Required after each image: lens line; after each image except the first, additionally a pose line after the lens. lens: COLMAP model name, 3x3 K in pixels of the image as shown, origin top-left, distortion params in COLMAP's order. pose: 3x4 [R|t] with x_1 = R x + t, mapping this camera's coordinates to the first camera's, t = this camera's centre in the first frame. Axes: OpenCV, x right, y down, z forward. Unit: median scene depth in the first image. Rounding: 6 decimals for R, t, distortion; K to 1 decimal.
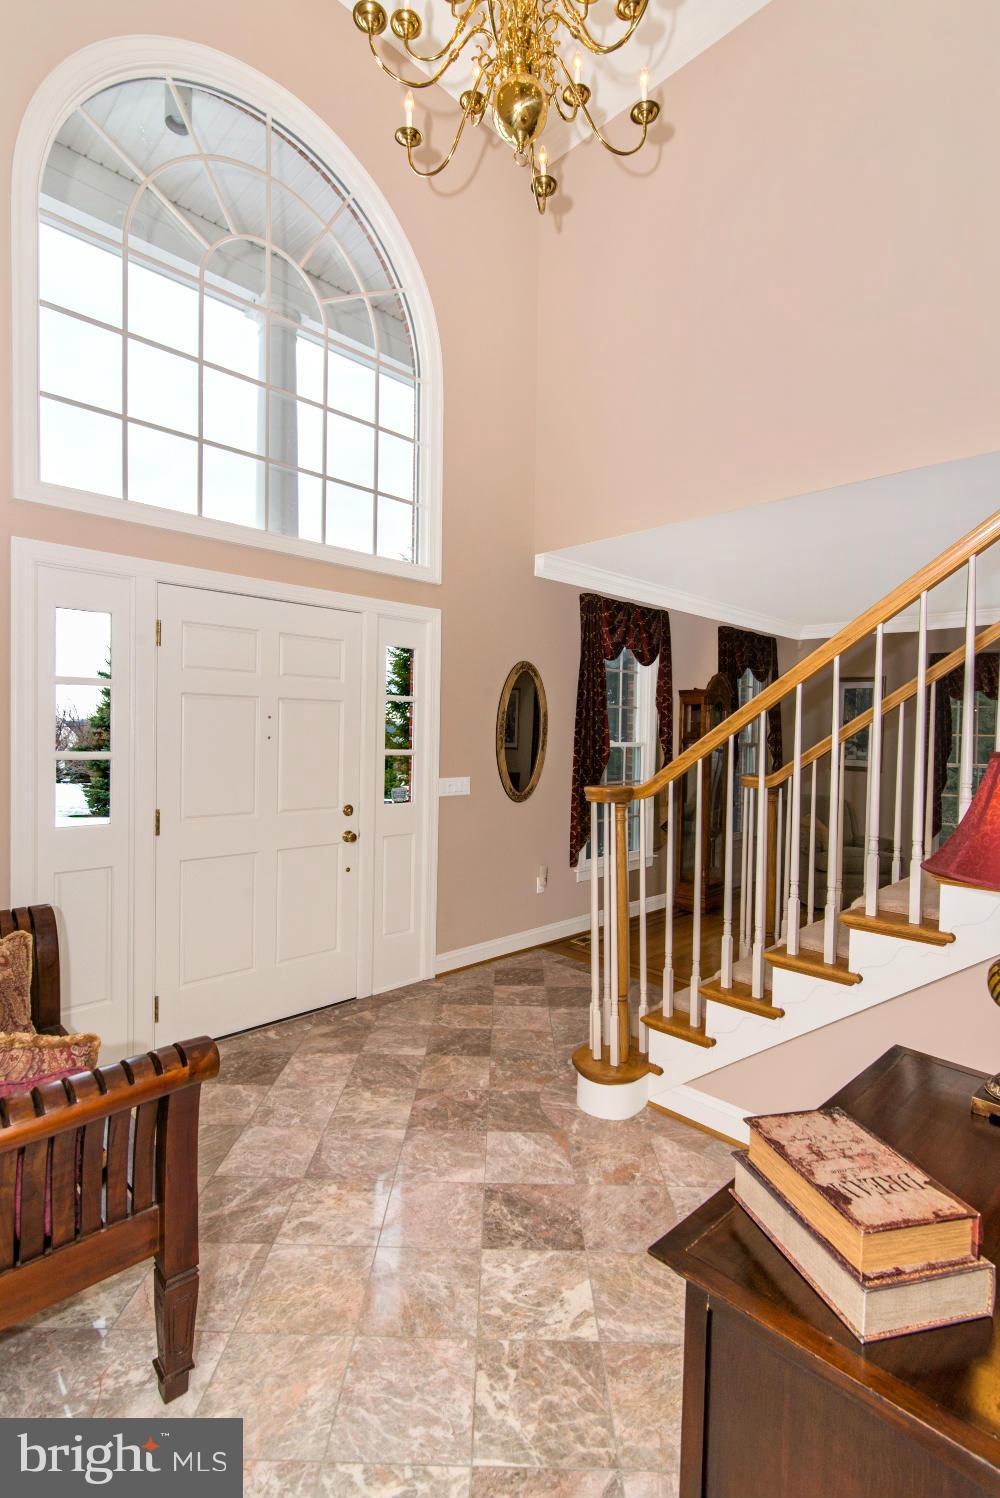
lens RADIAL K [[699.5, 0, 498.4], [0, 699.5, 744.7], [0, 0, 1]] dist [0.003155, -0.000285]
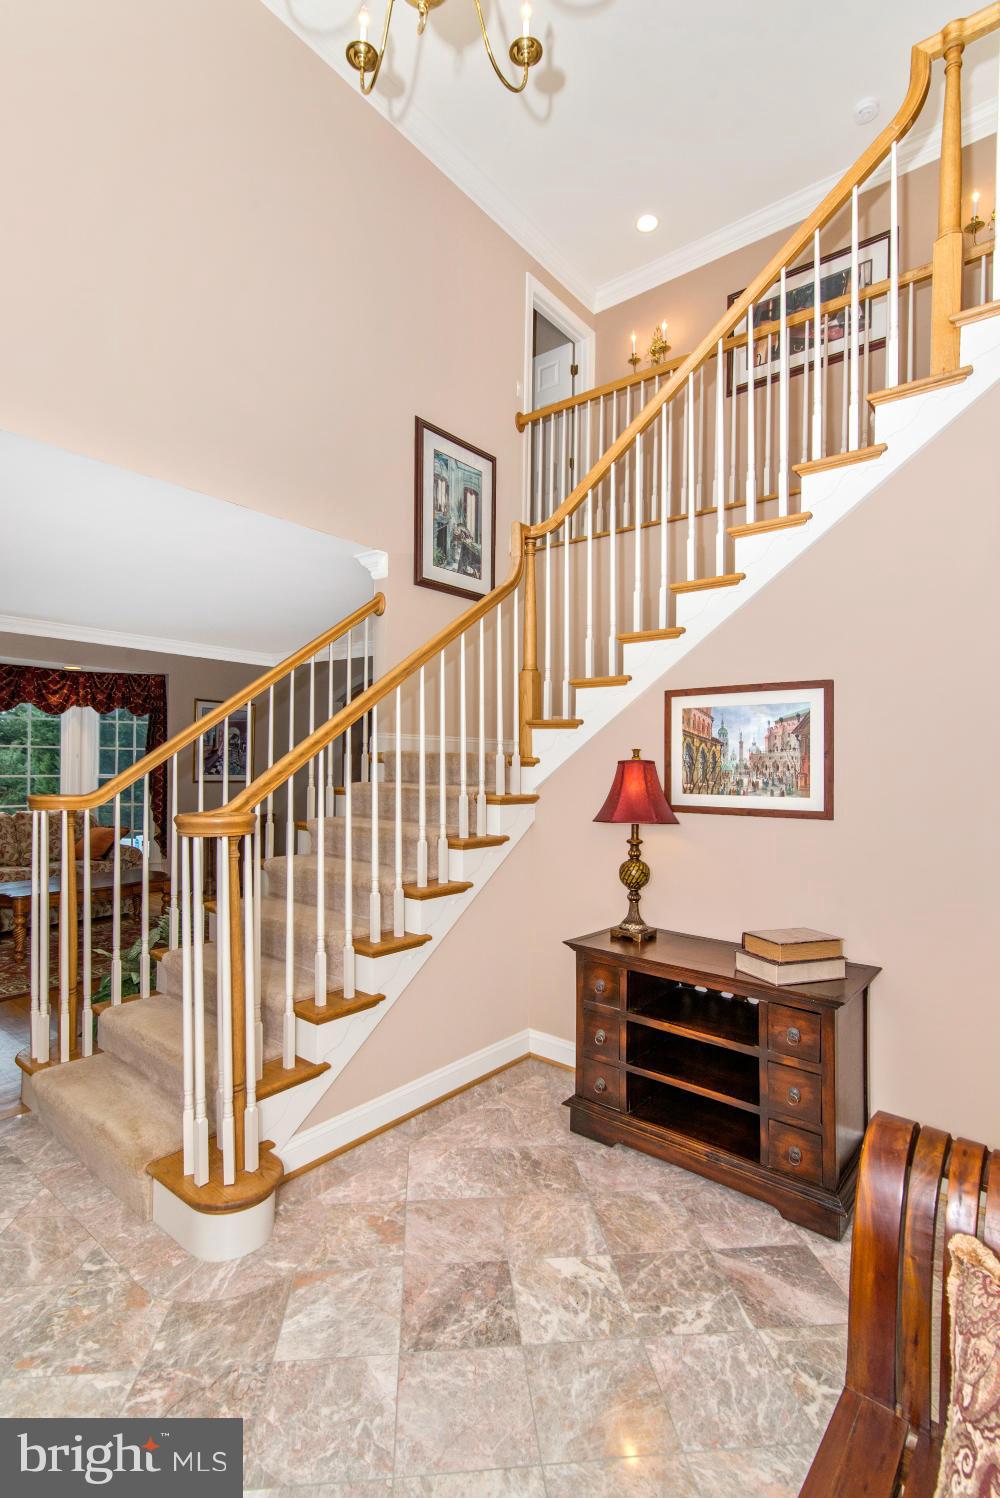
lens RADIAL K [[699.5, 0, 503.5], [0, 699.5, 758.3], [0, 0, 1]] dist [0.003155, -0.000285]
pose [[-0.101808, -0.004213, 0.994795, -0.945228], [-0.000083, 0.999991, 0.004227, 0.000178], [-0.994804, 0.000348, -0.101807, 1.205457]]
